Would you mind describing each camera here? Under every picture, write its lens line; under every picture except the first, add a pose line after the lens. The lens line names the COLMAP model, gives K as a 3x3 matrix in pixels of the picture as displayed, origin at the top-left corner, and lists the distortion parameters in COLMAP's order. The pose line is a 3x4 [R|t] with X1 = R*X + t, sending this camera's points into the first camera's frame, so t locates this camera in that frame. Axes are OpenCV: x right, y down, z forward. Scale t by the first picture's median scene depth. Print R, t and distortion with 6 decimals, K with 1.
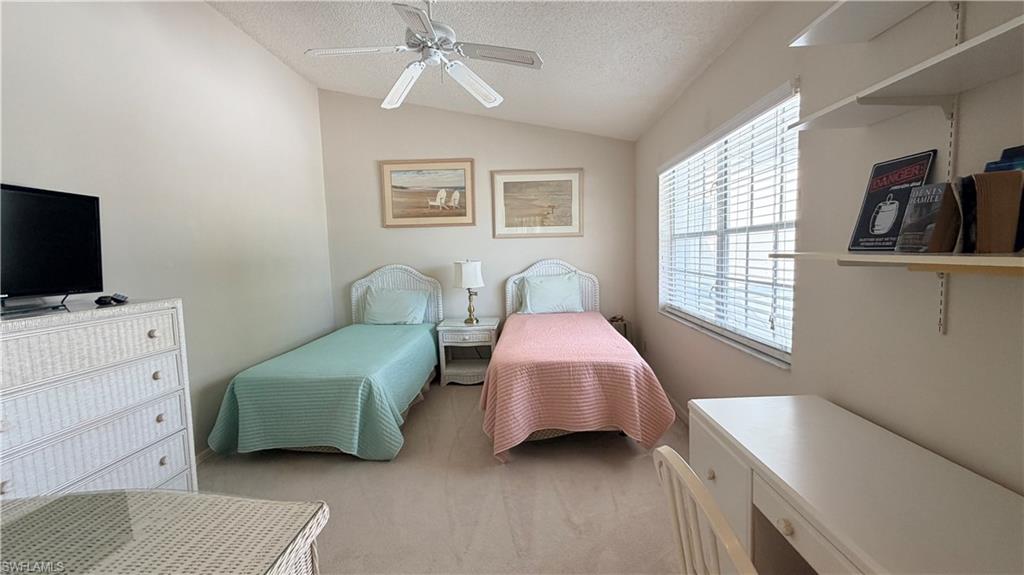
lens RADIAL K [[409.0, 0, 509.9], [0, 409.0, 287.3], [0, 0, 1]] dist [0.000349, -0.000145]
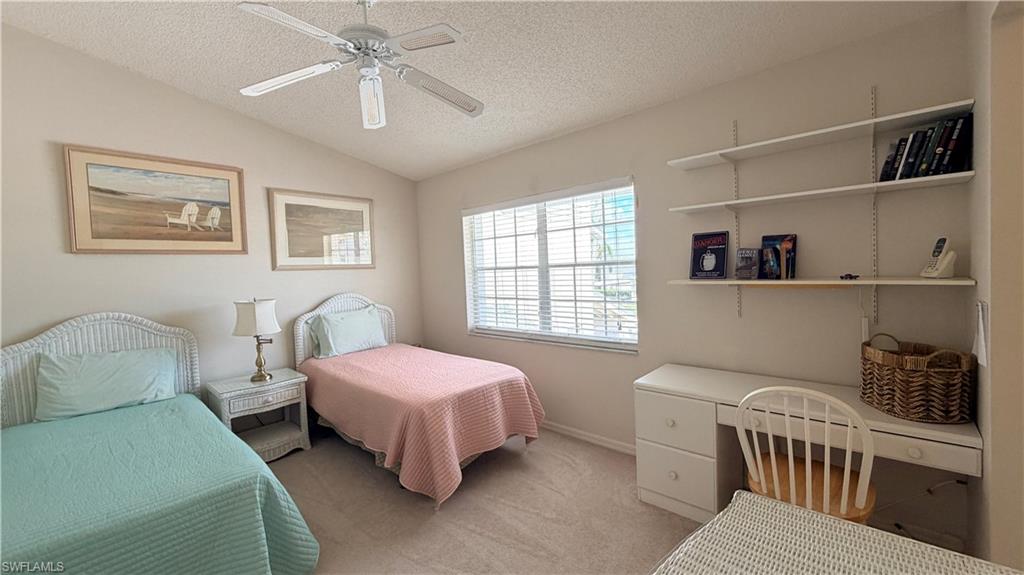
lens RADIAL K [[409.0, 0, 509.9], [0, 409.0, 287.3], [0, 0, 1]] dist [0.000349, -0.000145]
pose [[0.657192, -0.031857, 0.753050, -0.348454], [0.086995, 0.995635, -0.033803, -0.019209], [-0.748686, 0.087727, 0.657095, 0.126062]]
